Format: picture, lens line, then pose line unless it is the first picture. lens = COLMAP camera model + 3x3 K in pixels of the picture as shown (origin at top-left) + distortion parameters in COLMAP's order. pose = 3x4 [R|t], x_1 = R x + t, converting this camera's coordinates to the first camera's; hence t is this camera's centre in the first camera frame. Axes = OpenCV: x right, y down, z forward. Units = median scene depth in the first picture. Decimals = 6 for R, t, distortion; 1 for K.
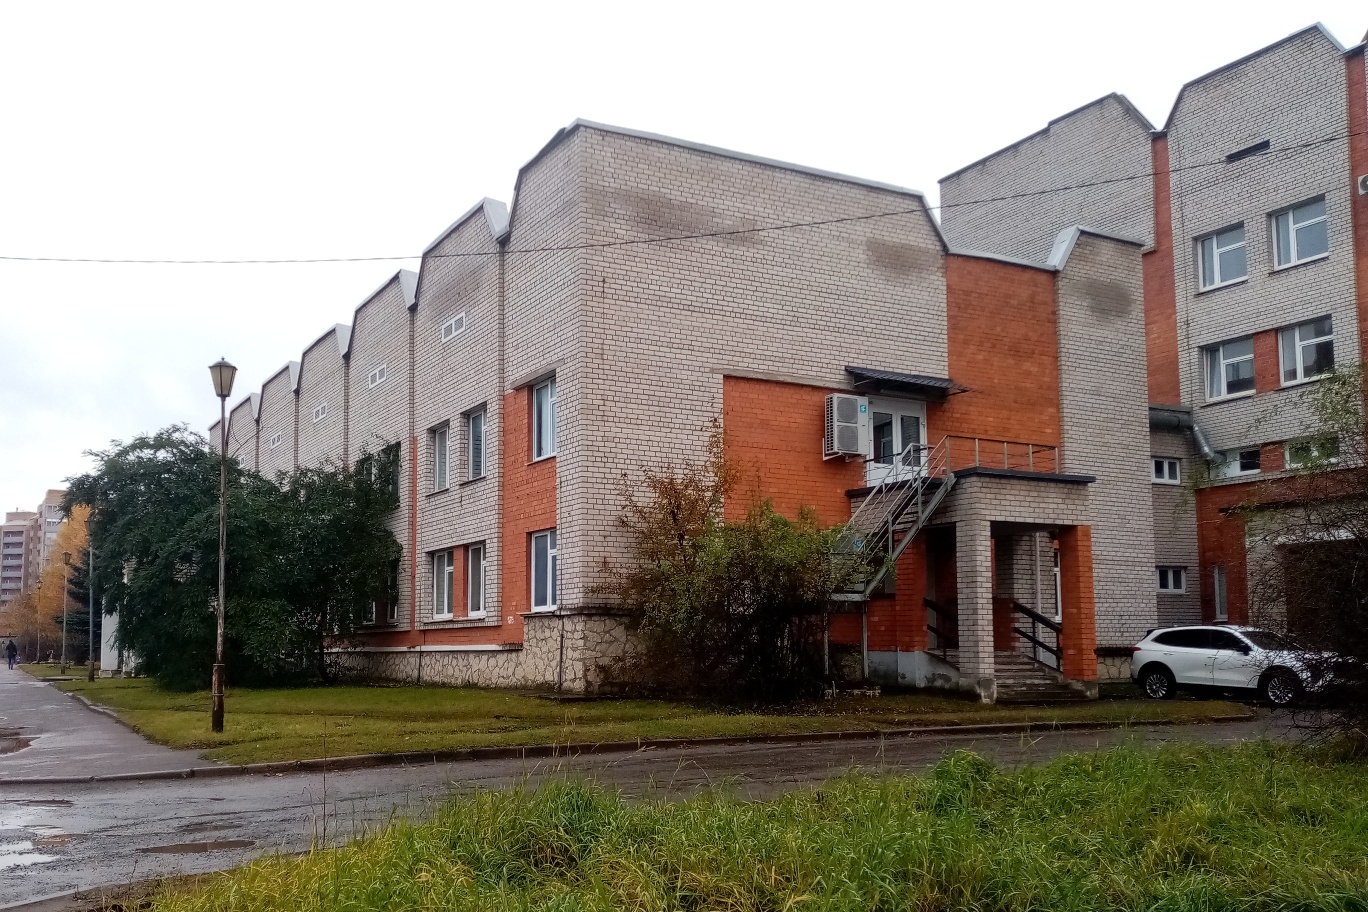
lens RADIAL K [[1301.7, 0, 682.3], [0, 1301.7, 516.5], [0, 0, 1]] dist [0.010940, -0.013061]
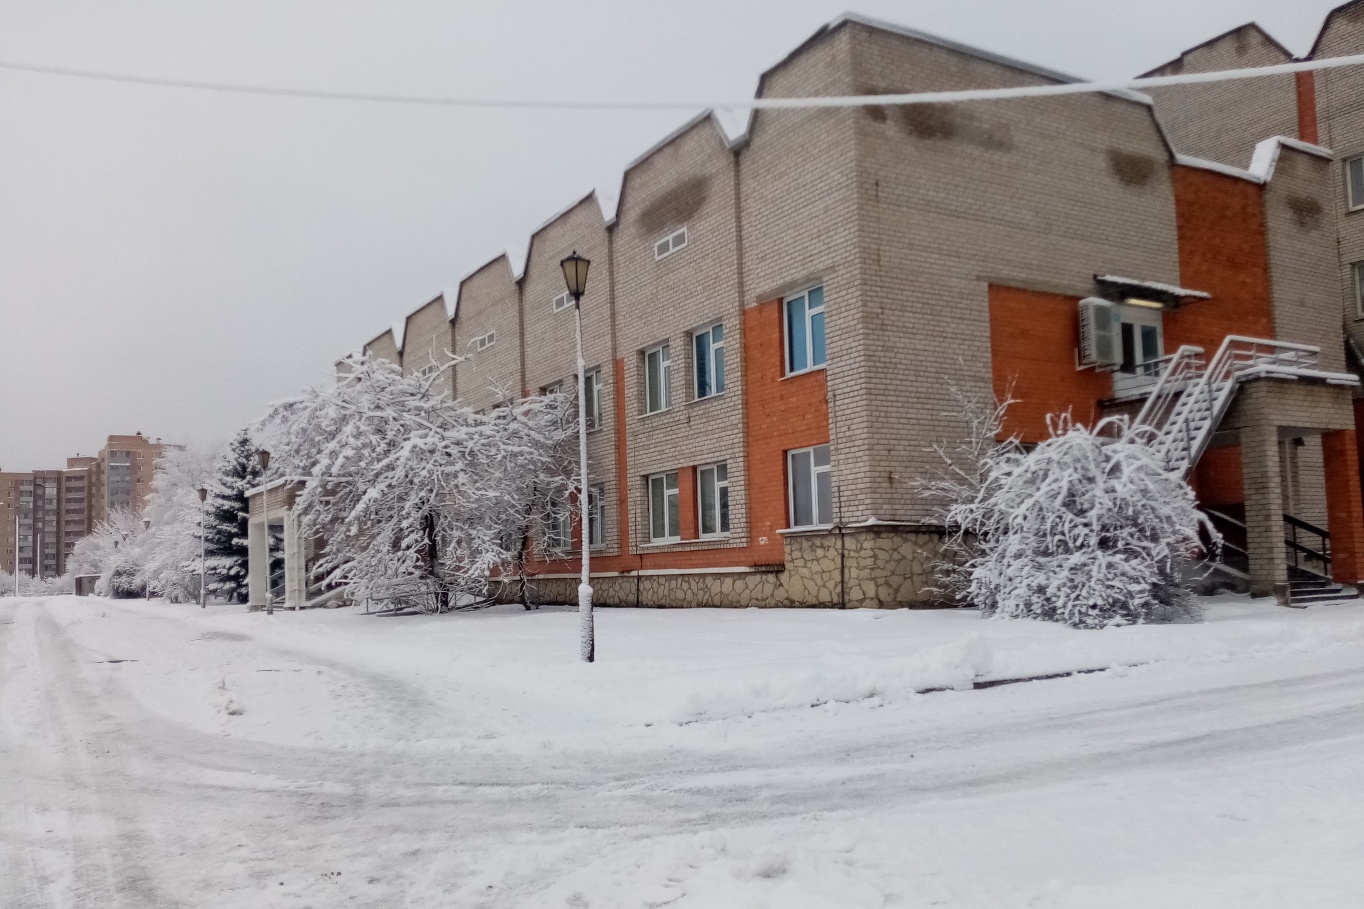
lens RADIAL K [[1117.9, 0, 681.8], [0, 1117.9, 485.2], [0, 0, 1]] dist [-0.003534, -0.011054]
pose [[0.996907, -0.024113, 0.074794, -0.250789], [0.022175, 0.999399, 0.026638, 0.014253], [-0.075391, -0.024897, 0.996843, 0.171649]]
